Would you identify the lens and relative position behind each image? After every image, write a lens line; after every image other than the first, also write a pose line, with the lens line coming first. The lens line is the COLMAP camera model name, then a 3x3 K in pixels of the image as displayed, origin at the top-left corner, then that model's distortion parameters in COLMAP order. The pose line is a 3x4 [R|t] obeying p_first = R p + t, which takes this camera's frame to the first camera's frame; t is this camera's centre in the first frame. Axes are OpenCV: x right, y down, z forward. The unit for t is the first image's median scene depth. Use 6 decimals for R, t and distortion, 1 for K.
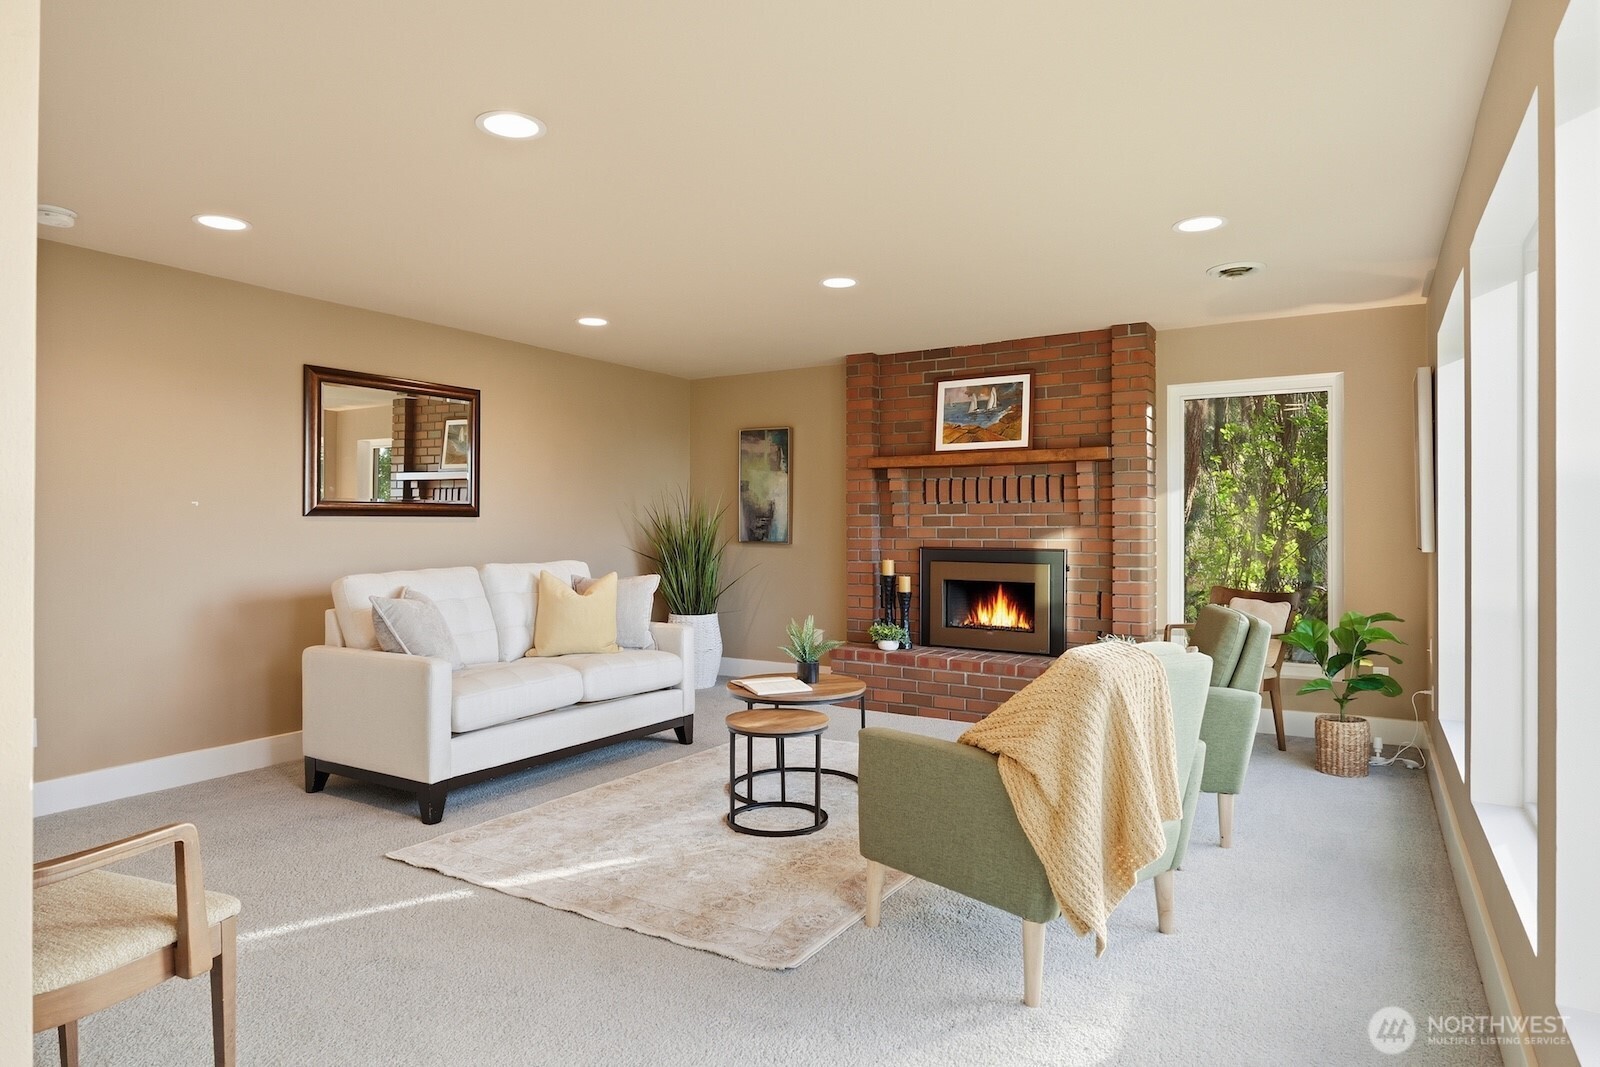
lens RADIAL K [[926.0, 0, 810.4], [0, 926.0, 522.3], [0, 0, 1]] dist [-0.000446, 0.000084]
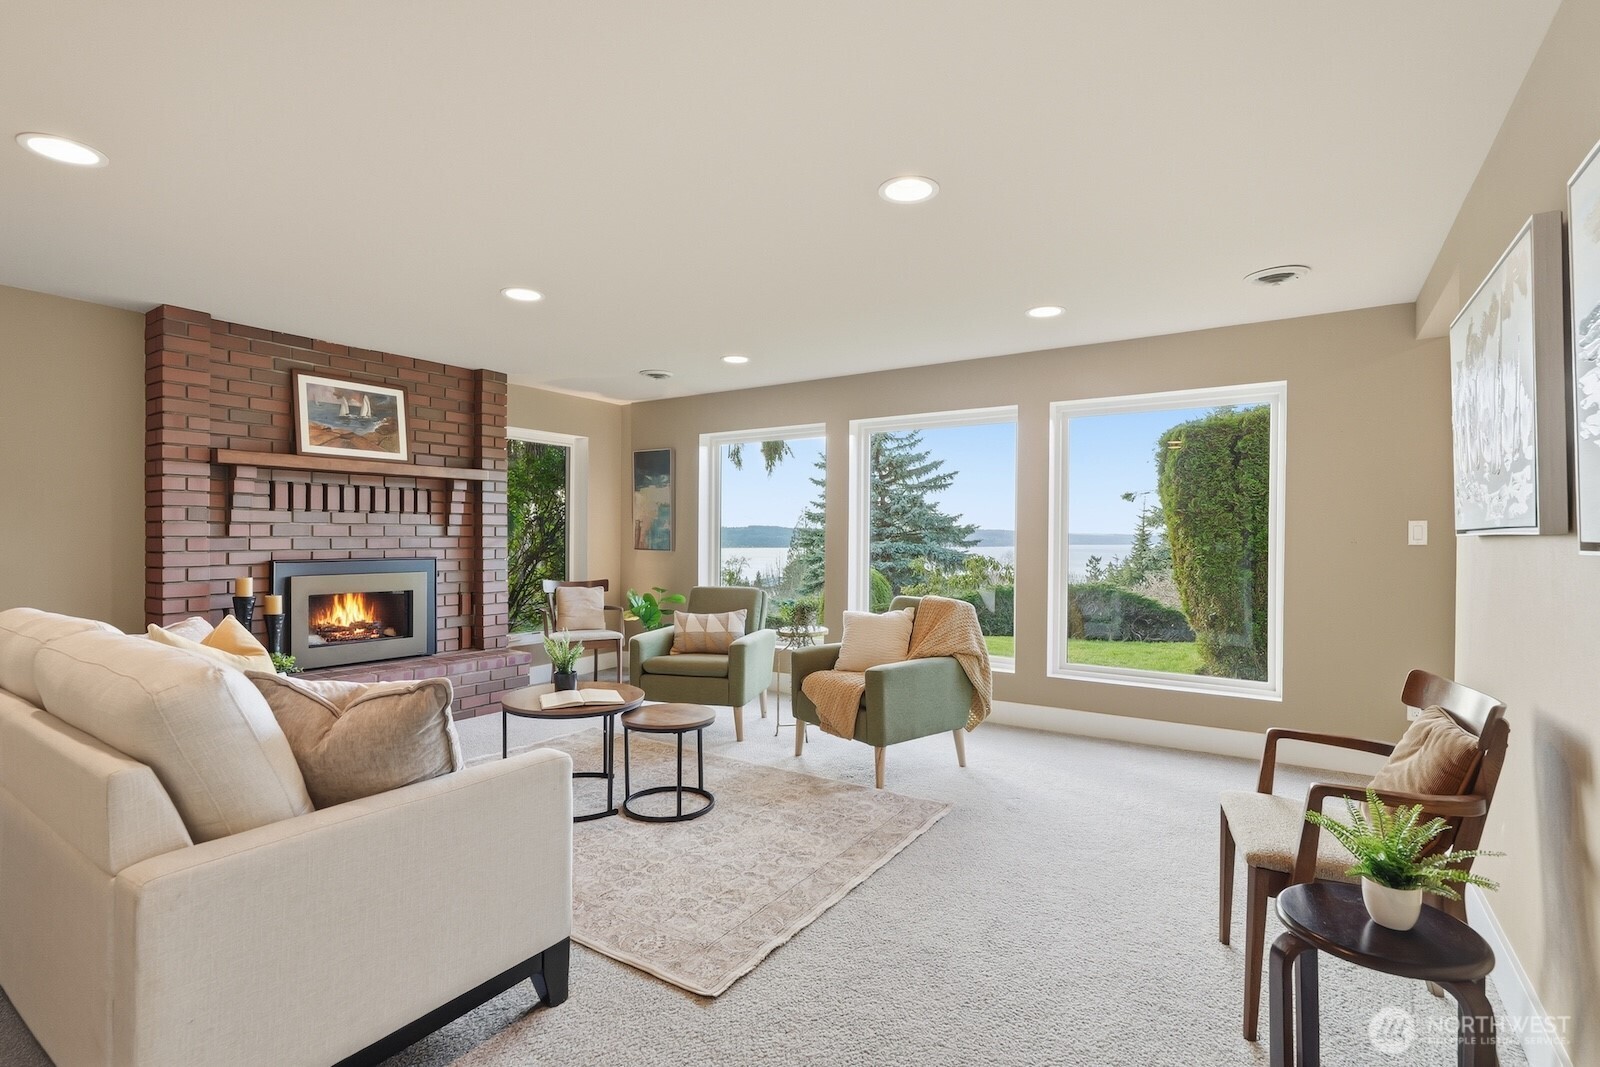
lens RADIAL K [[740.8, 0, 799.8], [0, 740.8, 536.1], [0, 0, 1]] dist [-0.005493, 0.000441]
pose [[0.057338, -0.002429, 0.998352, -0.549838], [-0.011864, 0.999925, 0.003114, -0.003739], [-0.998284, -0.012023, 0.057305, 0.482651]]
